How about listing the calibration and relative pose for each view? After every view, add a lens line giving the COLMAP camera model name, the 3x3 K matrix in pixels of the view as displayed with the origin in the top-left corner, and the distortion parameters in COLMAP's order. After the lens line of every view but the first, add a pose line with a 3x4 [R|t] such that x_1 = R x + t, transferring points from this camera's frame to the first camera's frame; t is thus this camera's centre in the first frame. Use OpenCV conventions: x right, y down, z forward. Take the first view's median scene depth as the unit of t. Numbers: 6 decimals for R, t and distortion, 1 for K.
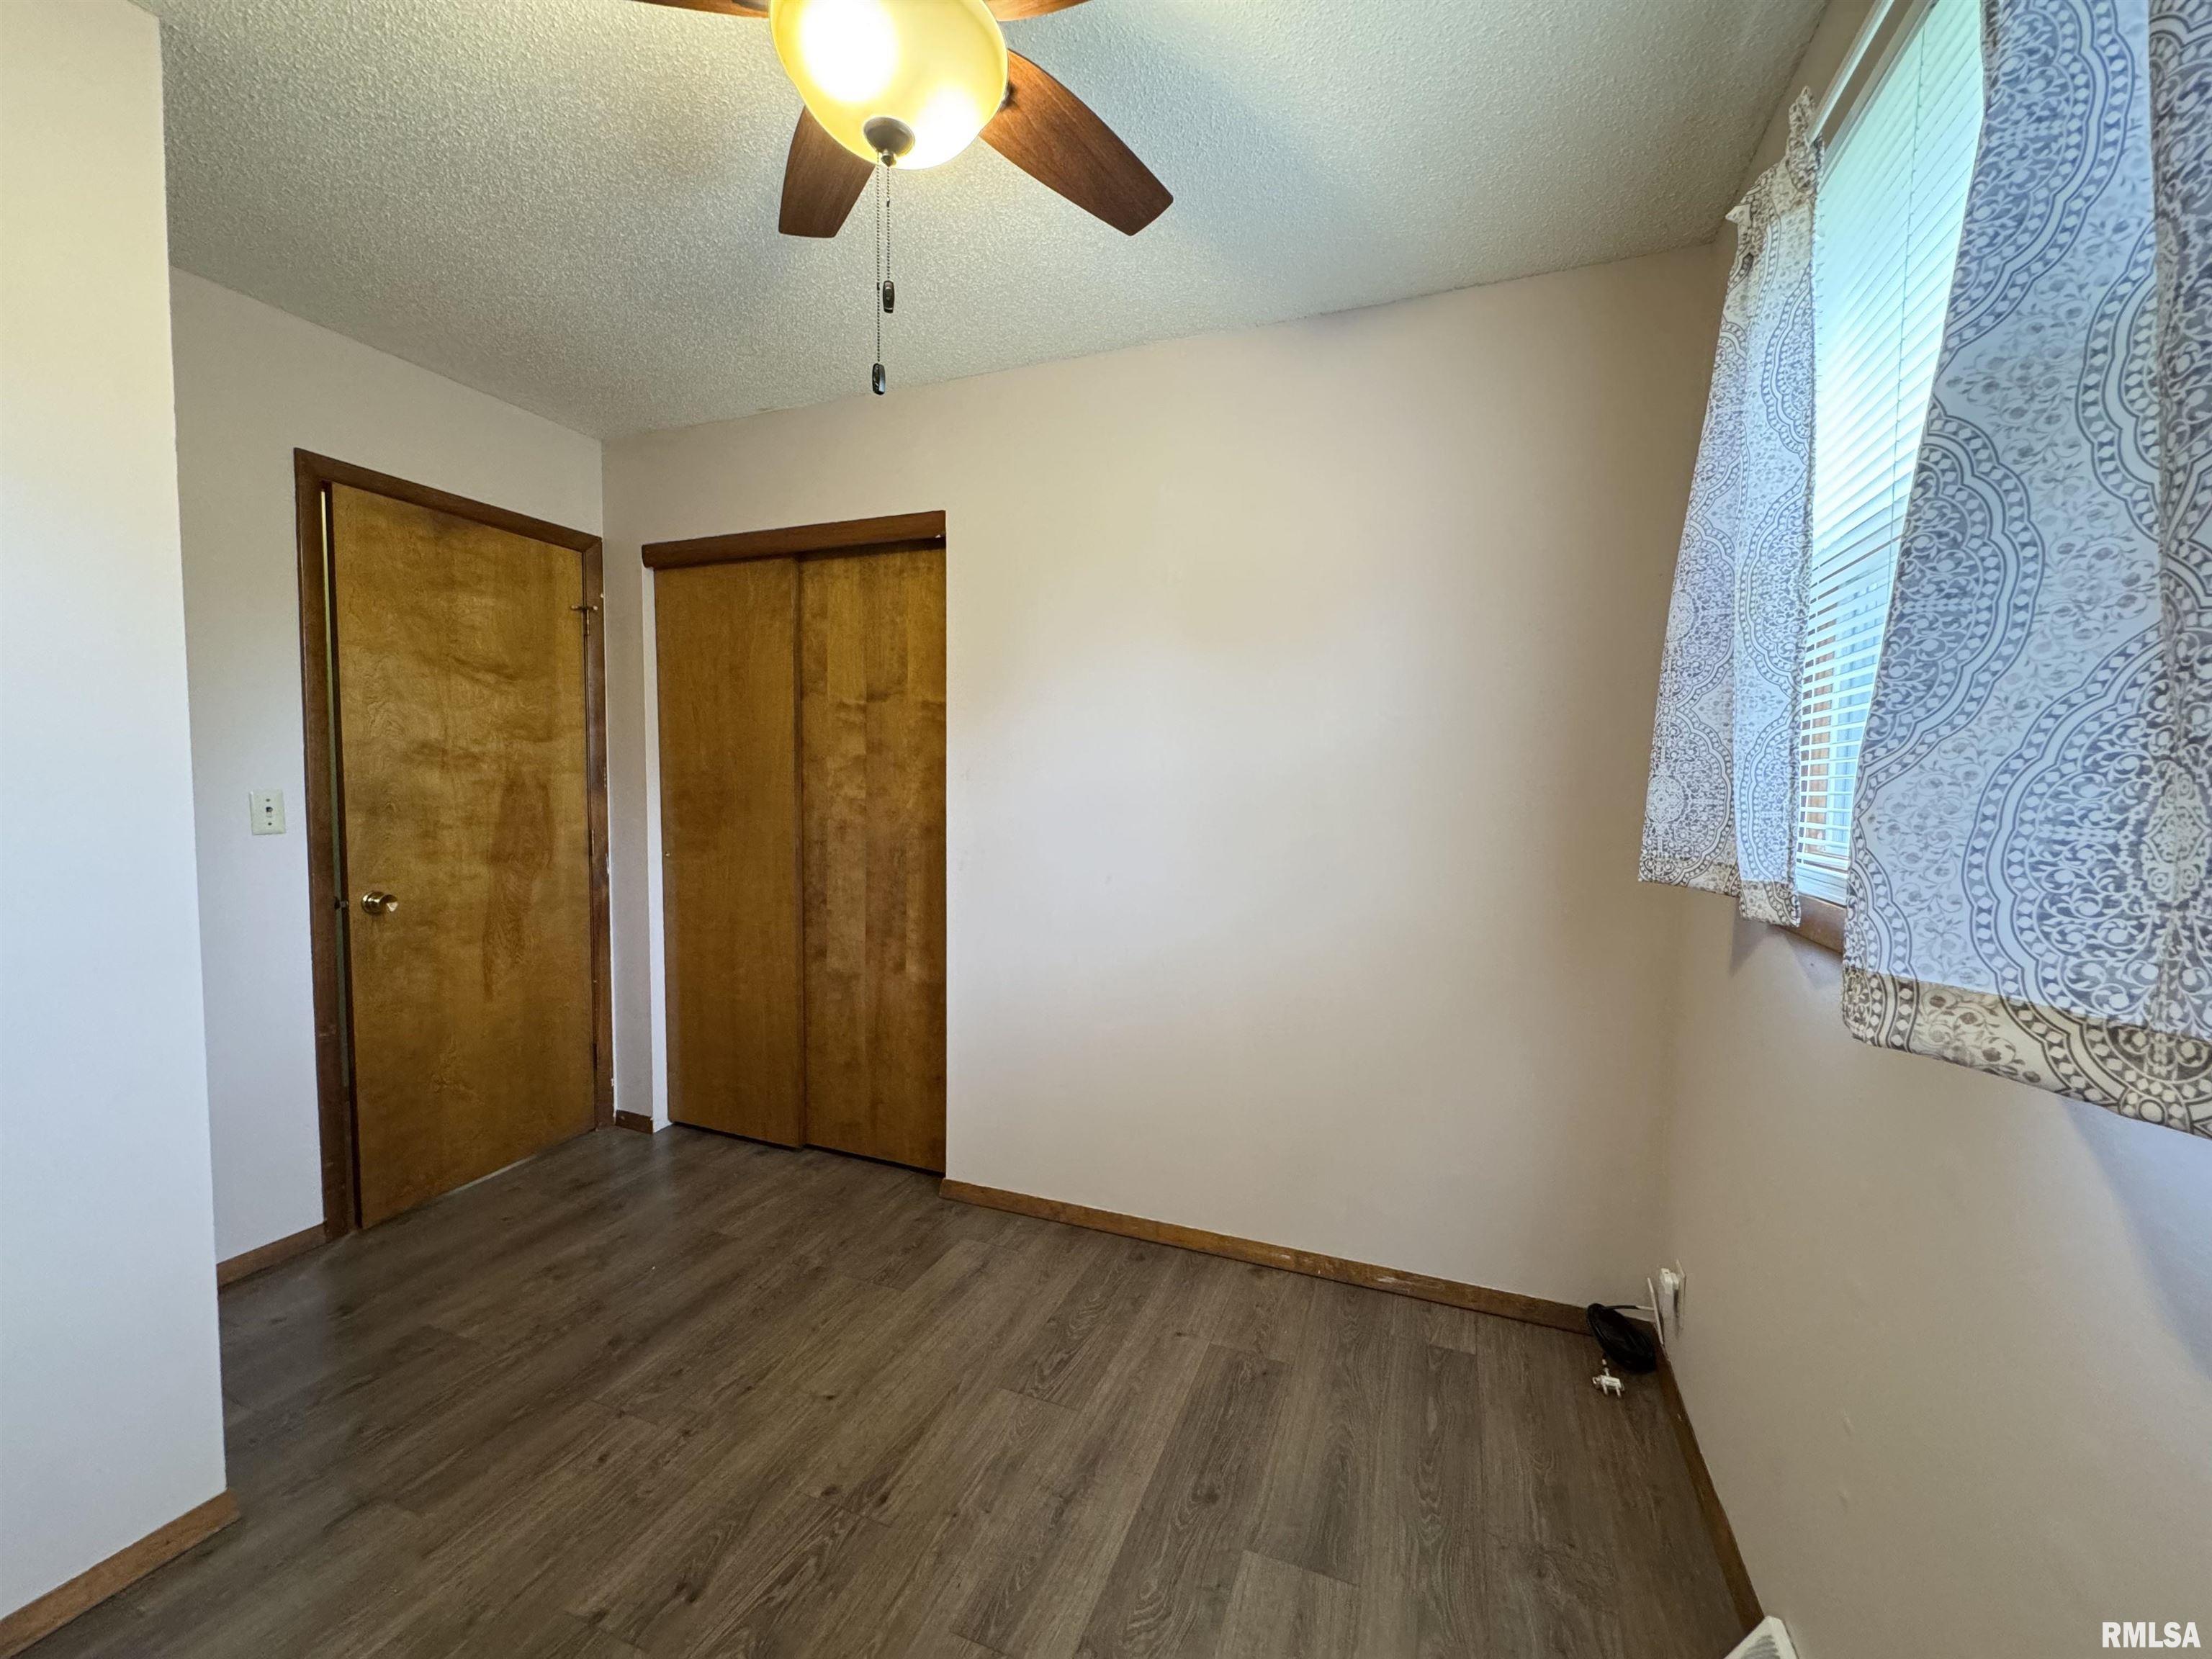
lens RADIAL K [[882.8, 0, 1106.0], [0, 882.8, 829.5], [0, 0, 1]] dist [-0.003714, 0.000505]
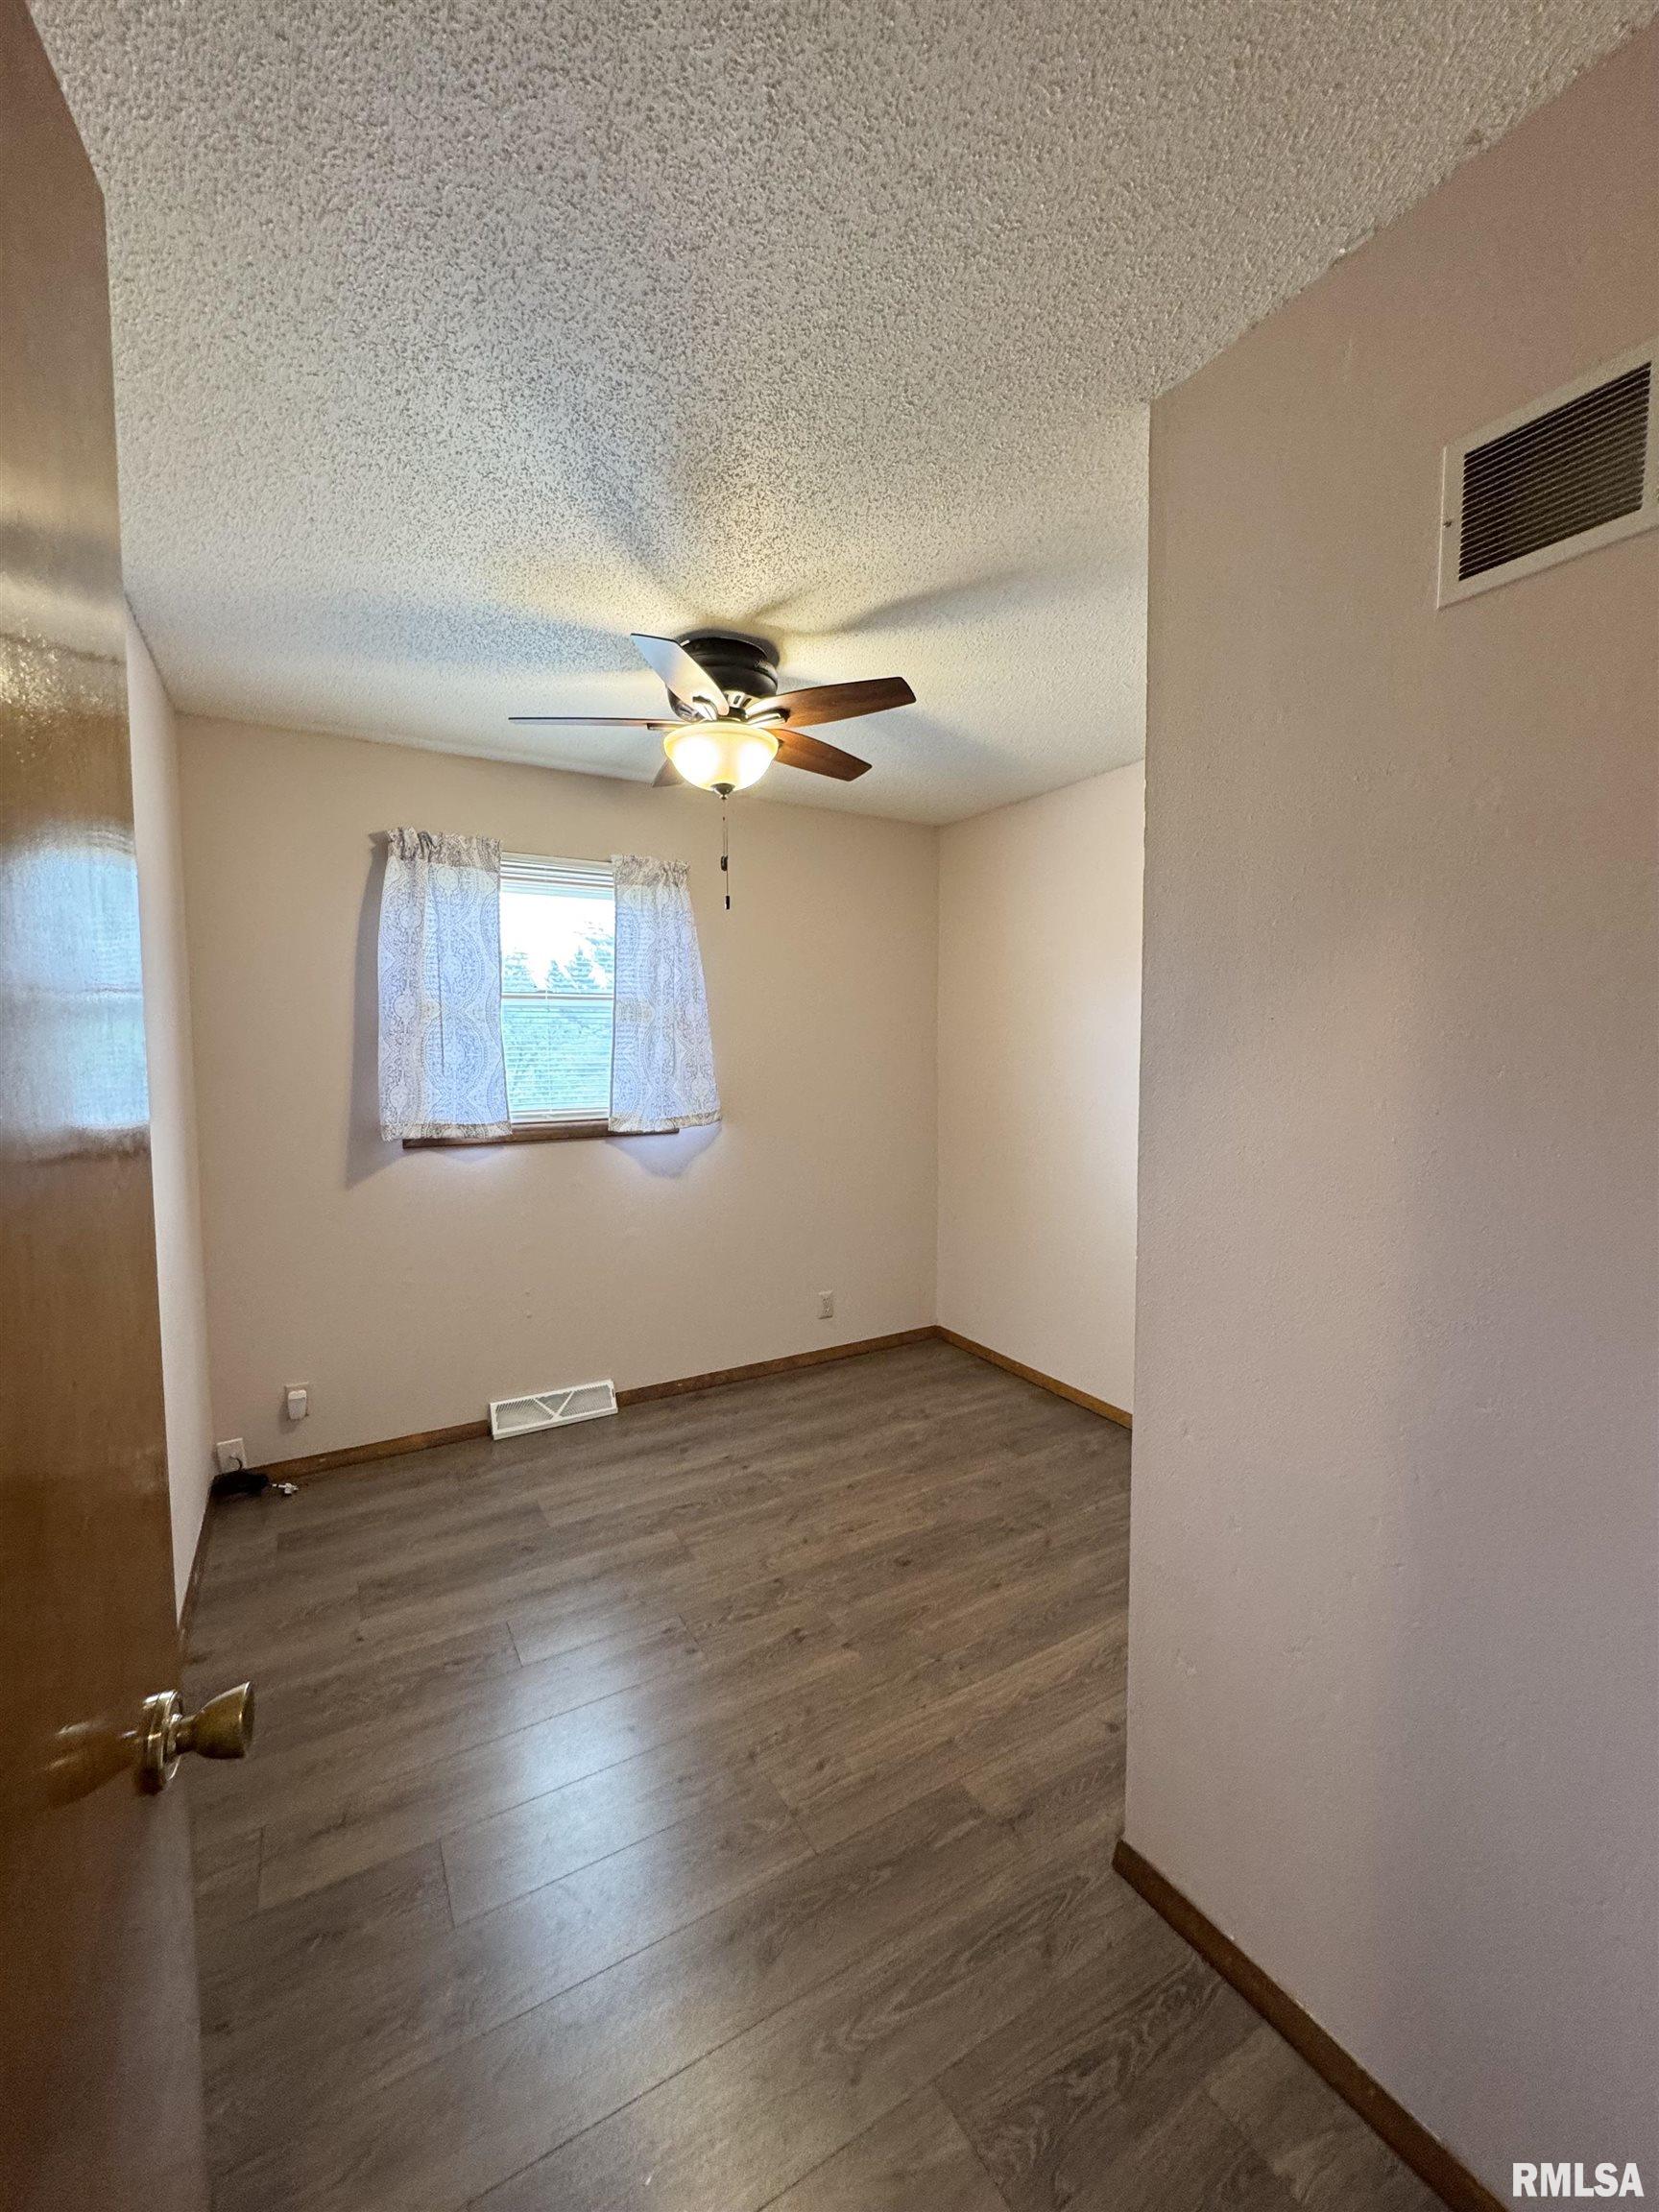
lens RADIAL K [[882.8, 0, 829.5], [0, 882.8, 1106.0], [0, 0, 1]] dist [-0.003714, 0.000505]
pose [[-0.786192, -0.059689, 0.615093, -1.271545], [0.025555, 0.991333, 0.128863, -0.230936], [-0.617454, 0.117030, -0.777852, 1.850531]]
